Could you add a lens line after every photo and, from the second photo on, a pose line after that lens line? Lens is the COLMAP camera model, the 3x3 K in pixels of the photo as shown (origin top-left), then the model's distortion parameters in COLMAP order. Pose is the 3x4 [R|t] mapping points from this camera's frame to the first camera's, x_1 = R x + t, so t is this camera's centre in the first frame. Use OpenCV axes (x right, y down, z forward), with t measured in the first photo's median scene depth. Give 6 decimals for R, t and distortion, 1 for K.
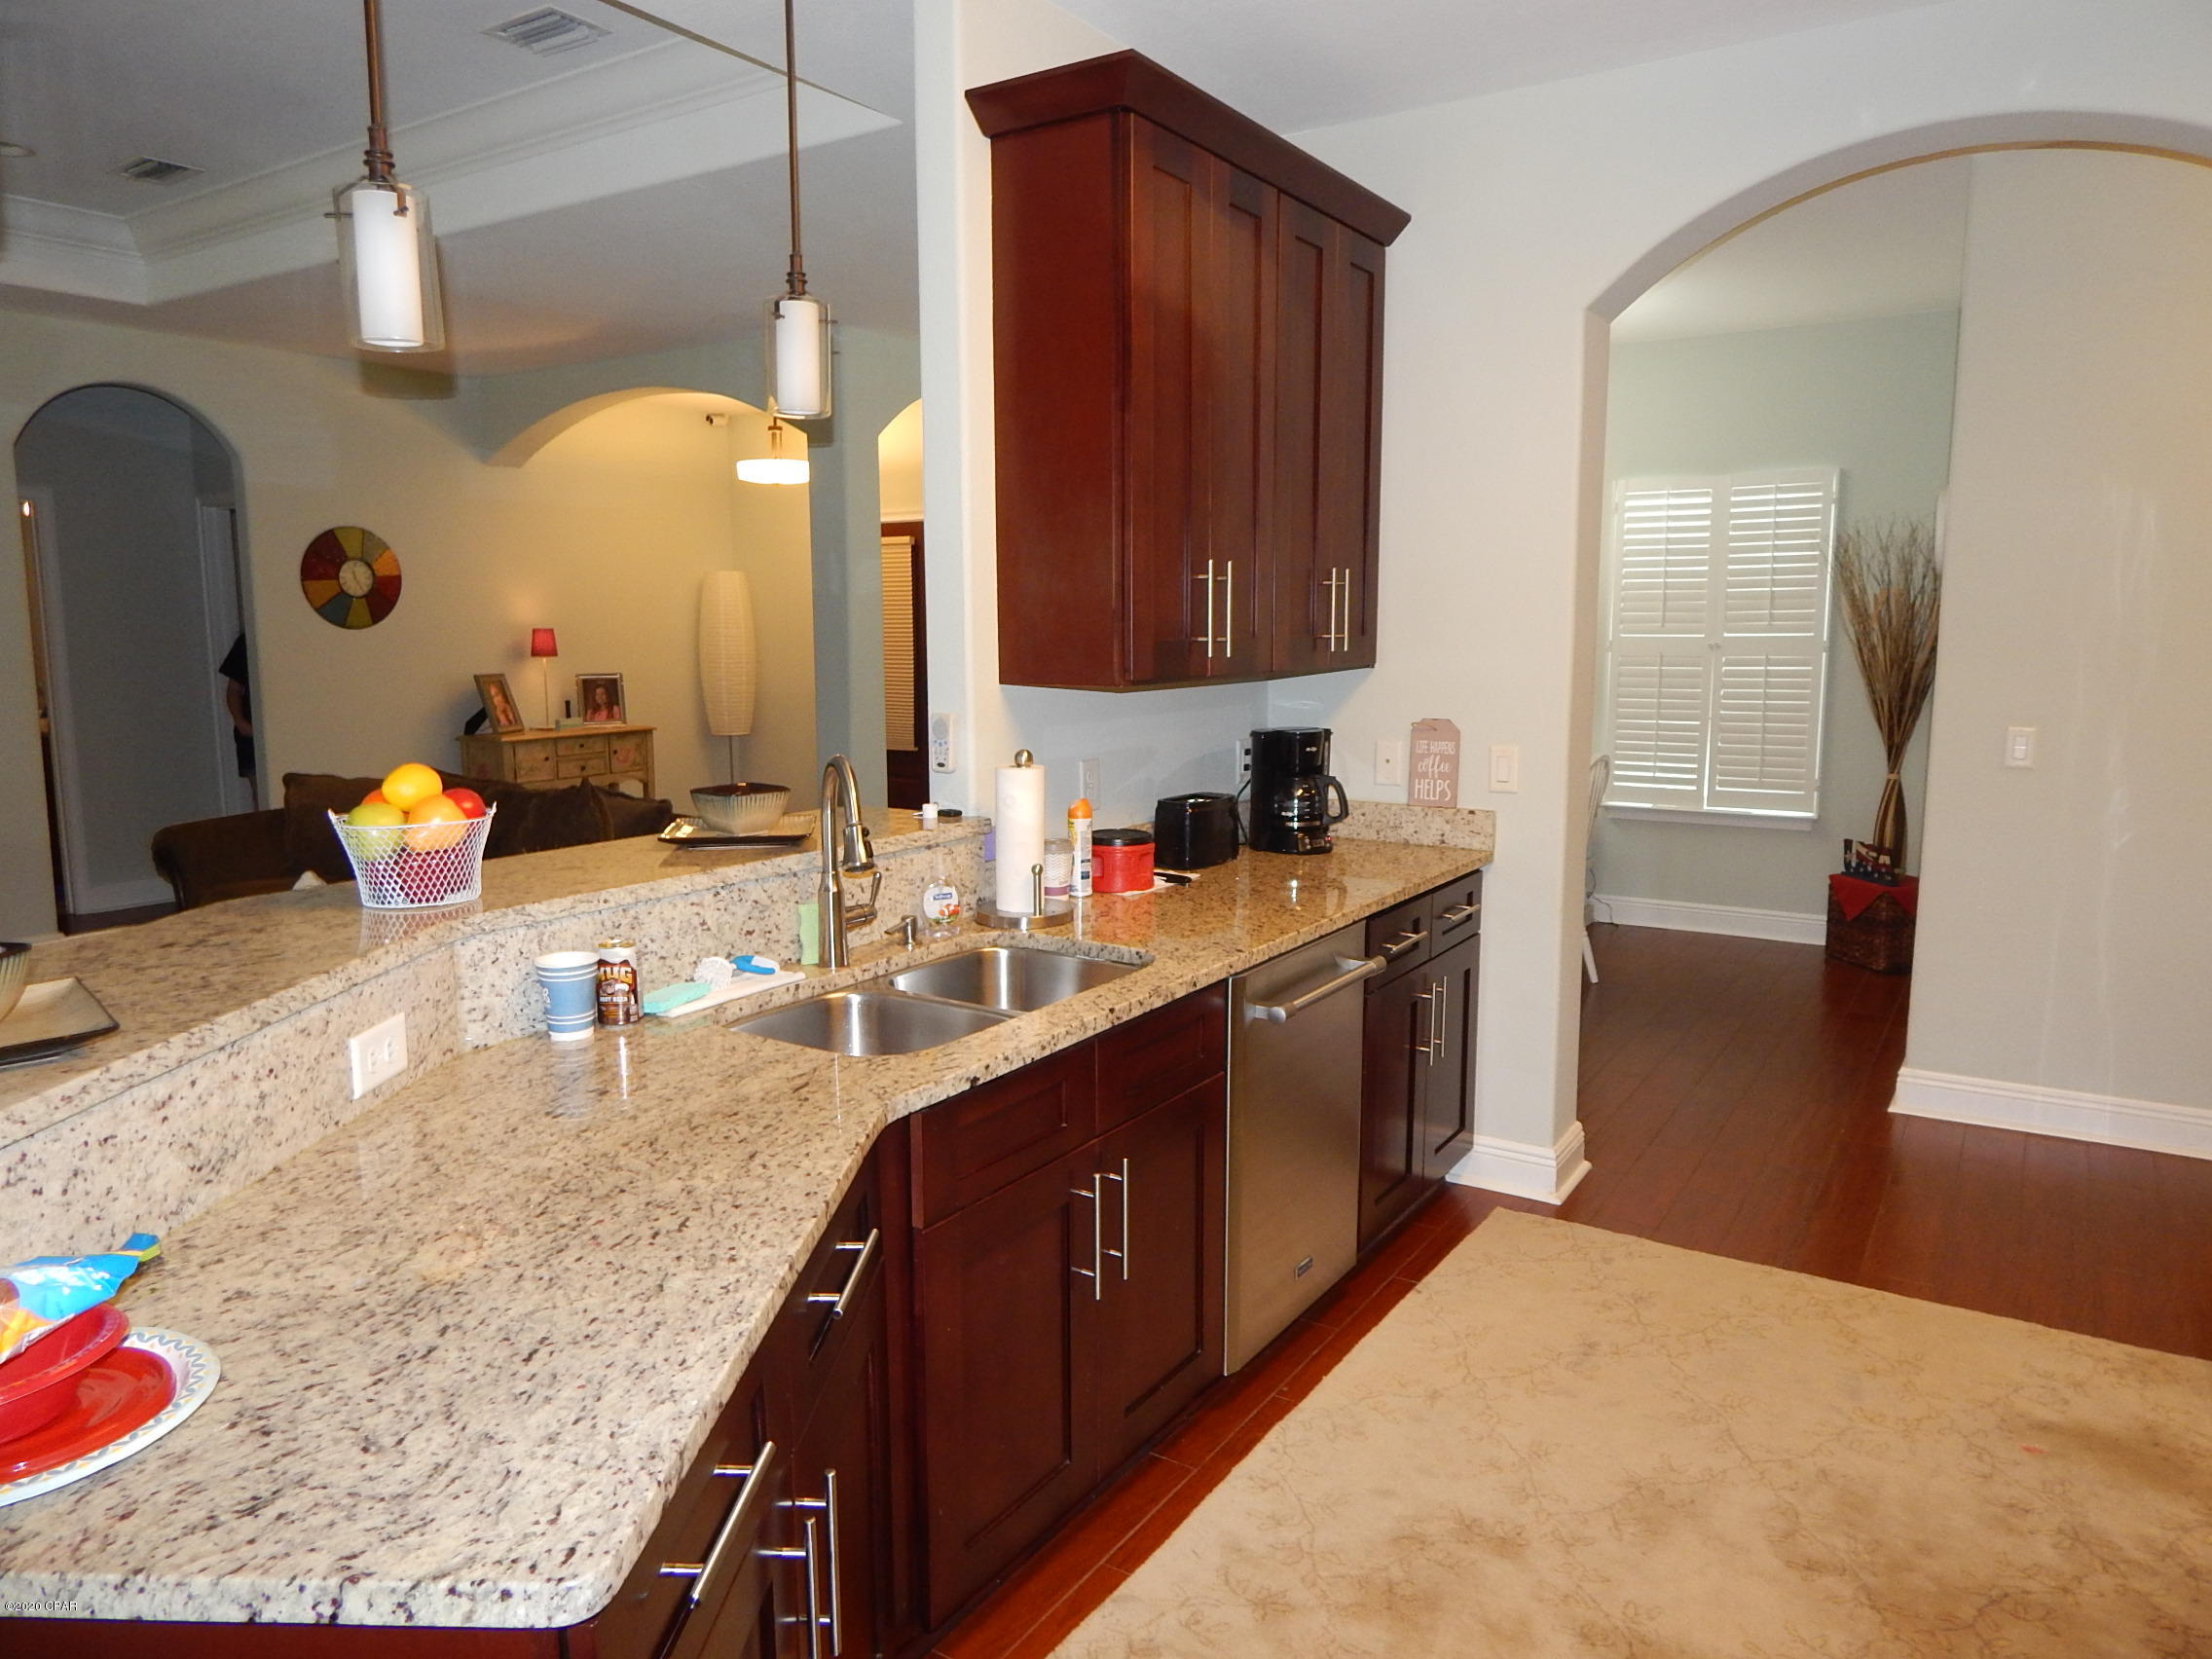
lens RADIAL K [[1452.2, 0, 1111.9], [0, 1452.2, 823.4], [0, 0, 1]] dist [-0.002650, -0.000820]
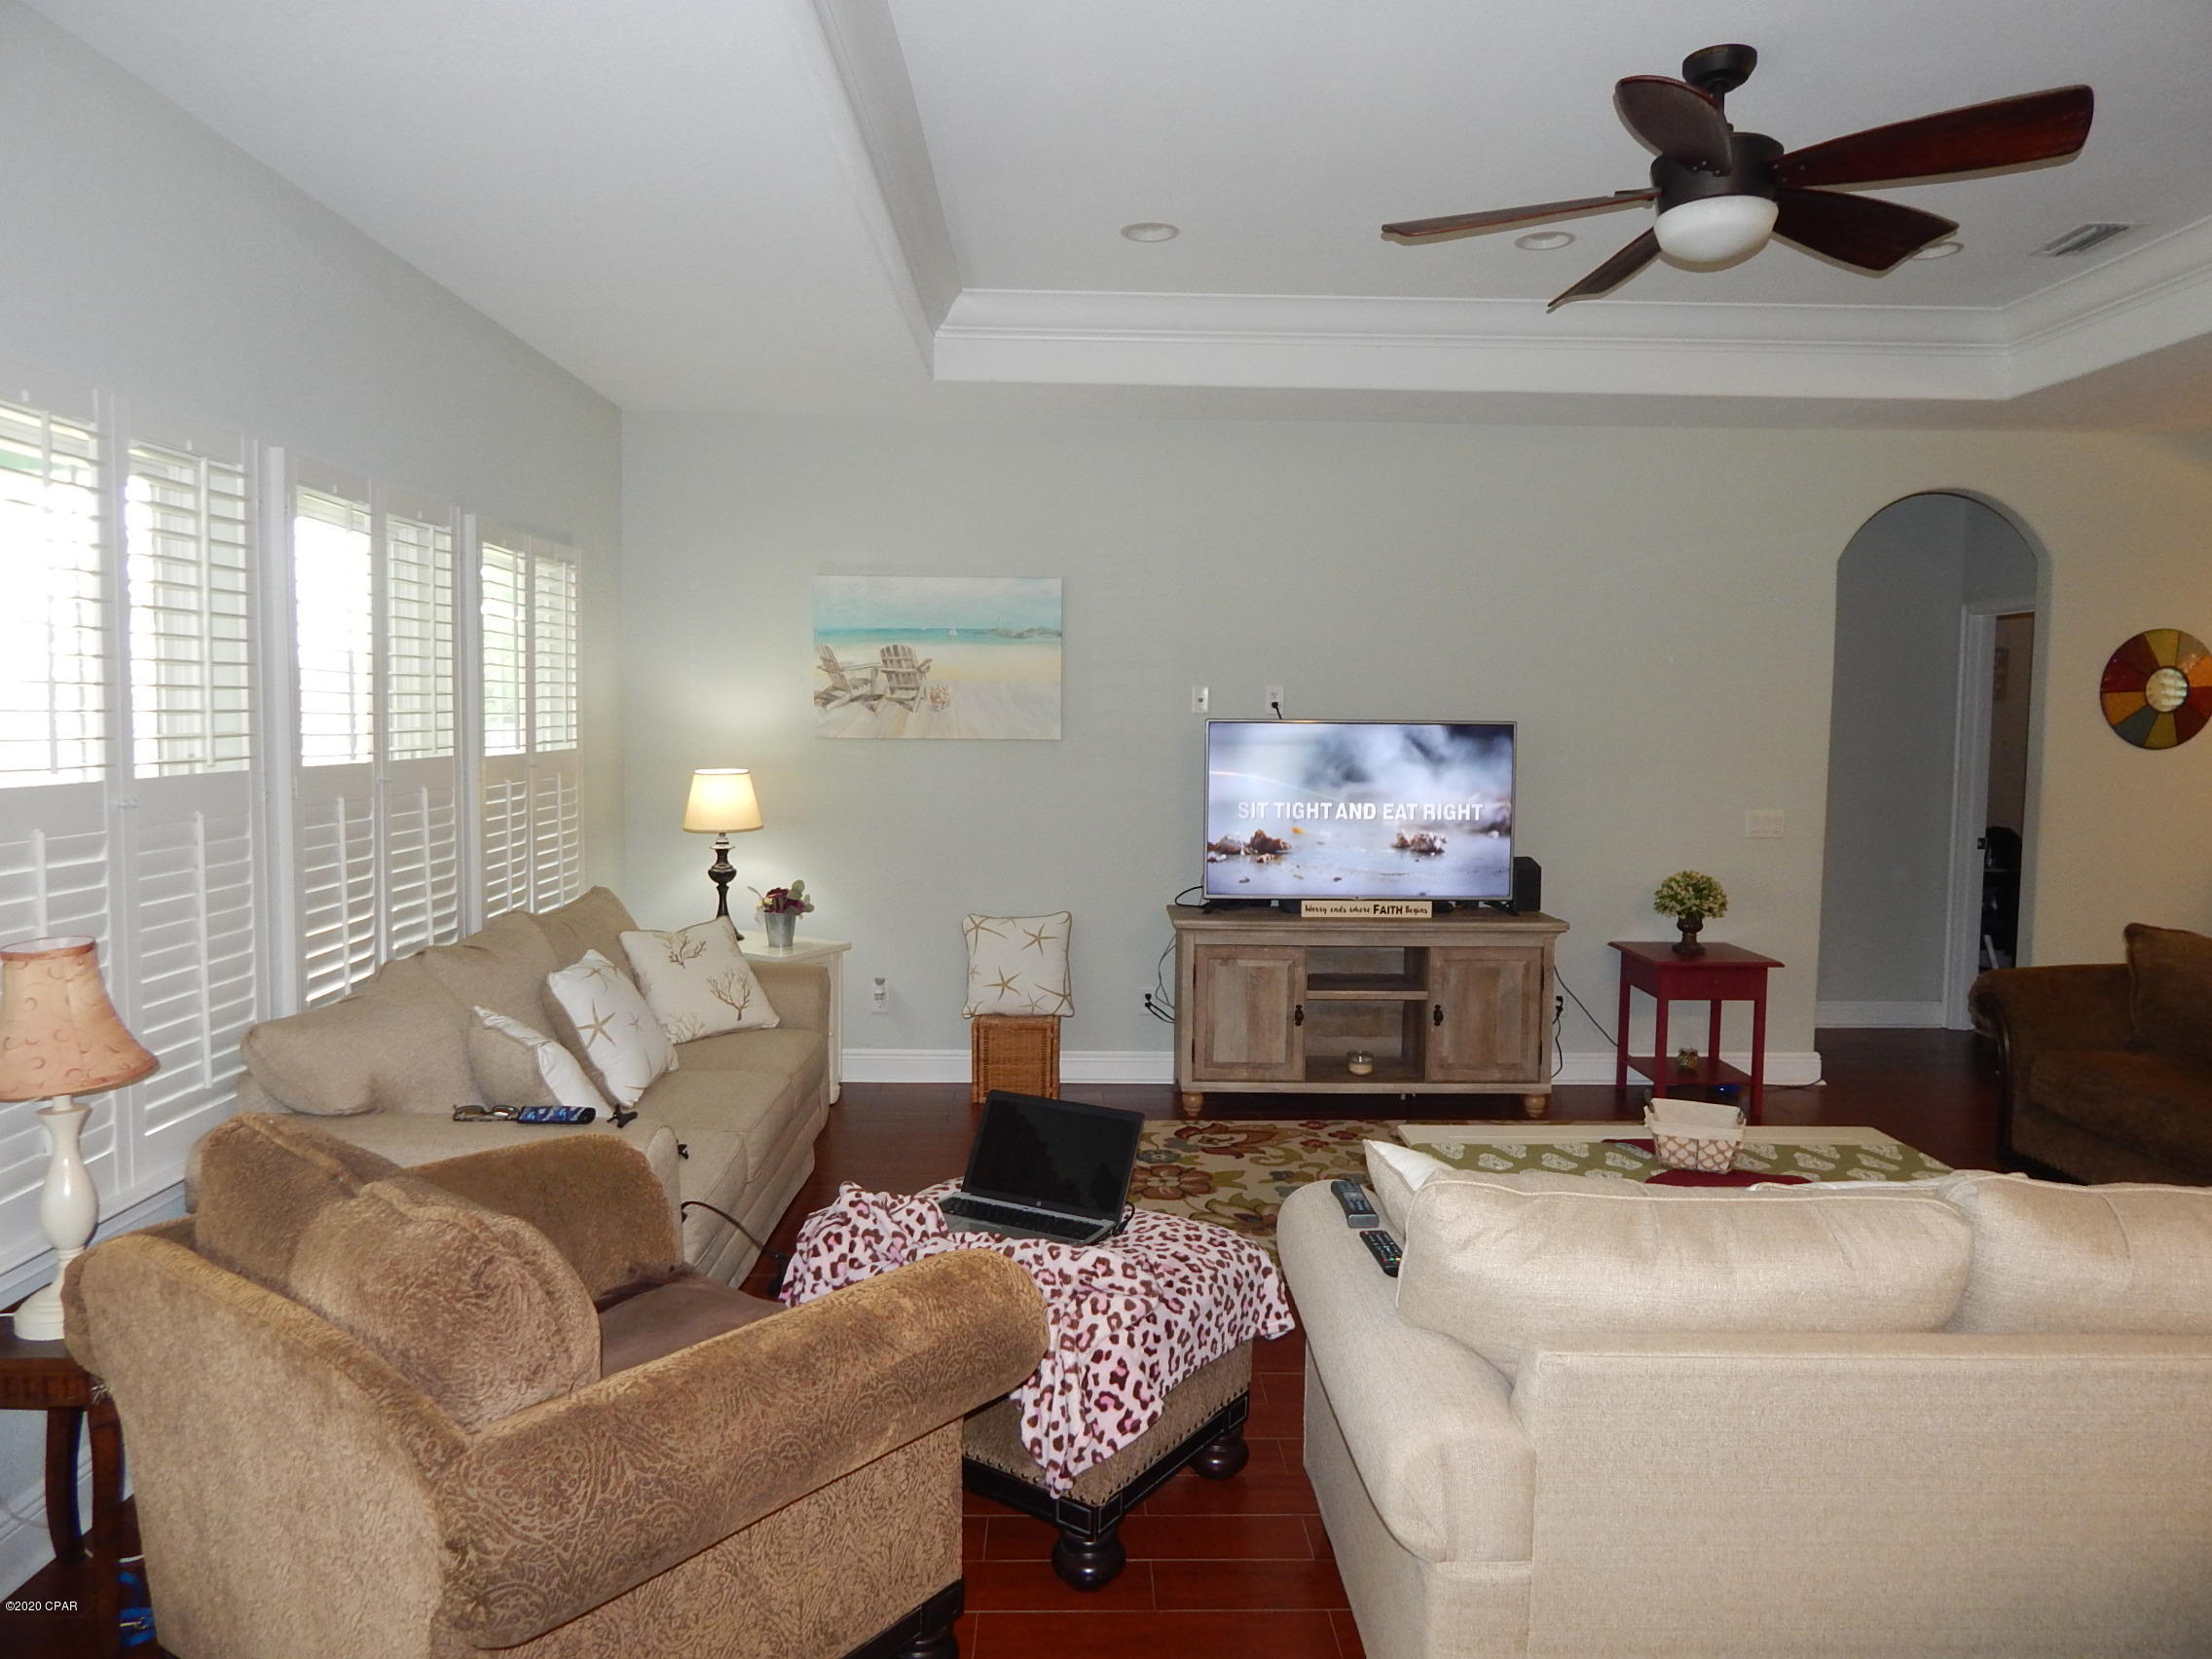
lens RADIAL K [[1452.2, 0, 1107.2], [0, 1452.2, 822.1], [0, 0, 1]] dist [-0.002650, -0.000820]
pose [[0.567916, 0.061169, -0.820811, -0.195083], [-0.121540, 0.992535, -0.010127, -0.011495], [0.814064, 0.105513, 0.571110, 0.033366]]
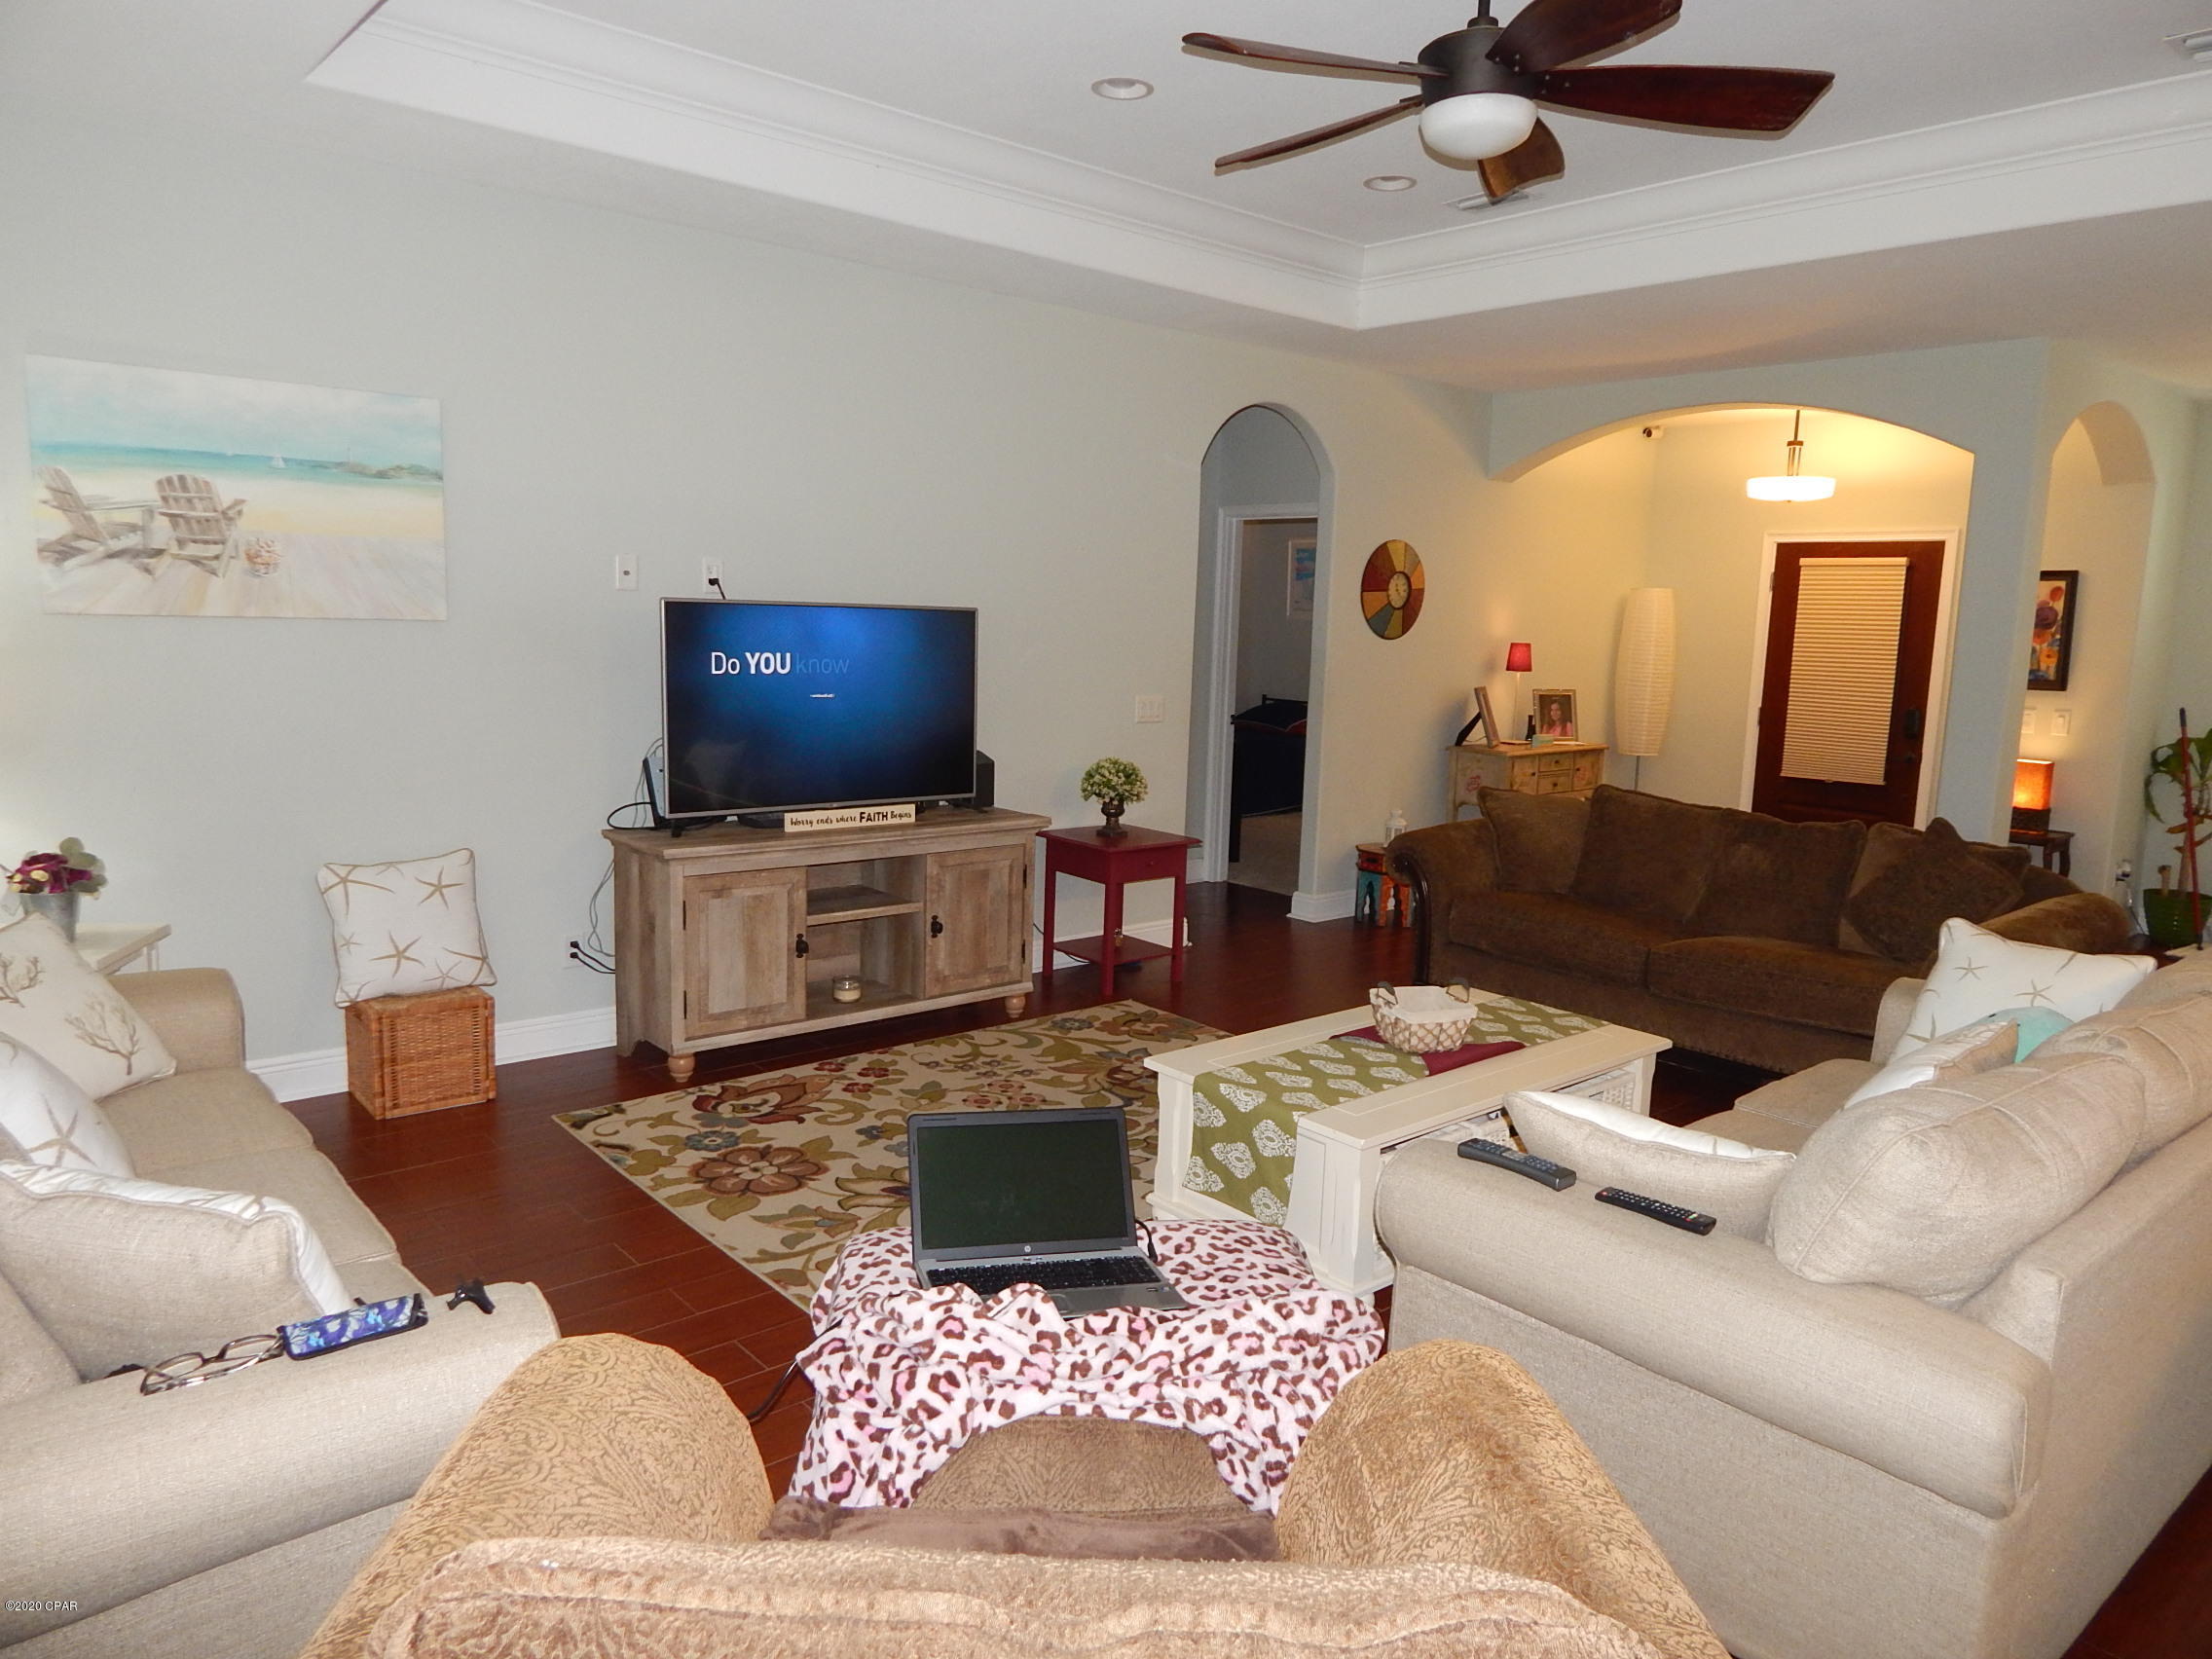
lens RADIAL K [[1452.2, 0, 1118.7], [0, 1452.2, 824.7], [0, 0, 1]] dist [-0.002650, -0.000820]
pose [[0.962742, 0.068376, -0.261633, -0.478814], [-0.067792, 0.997636, 0.011266, -0.002082], [0.261785, 0.006890, 0.965102, -0.048313]]
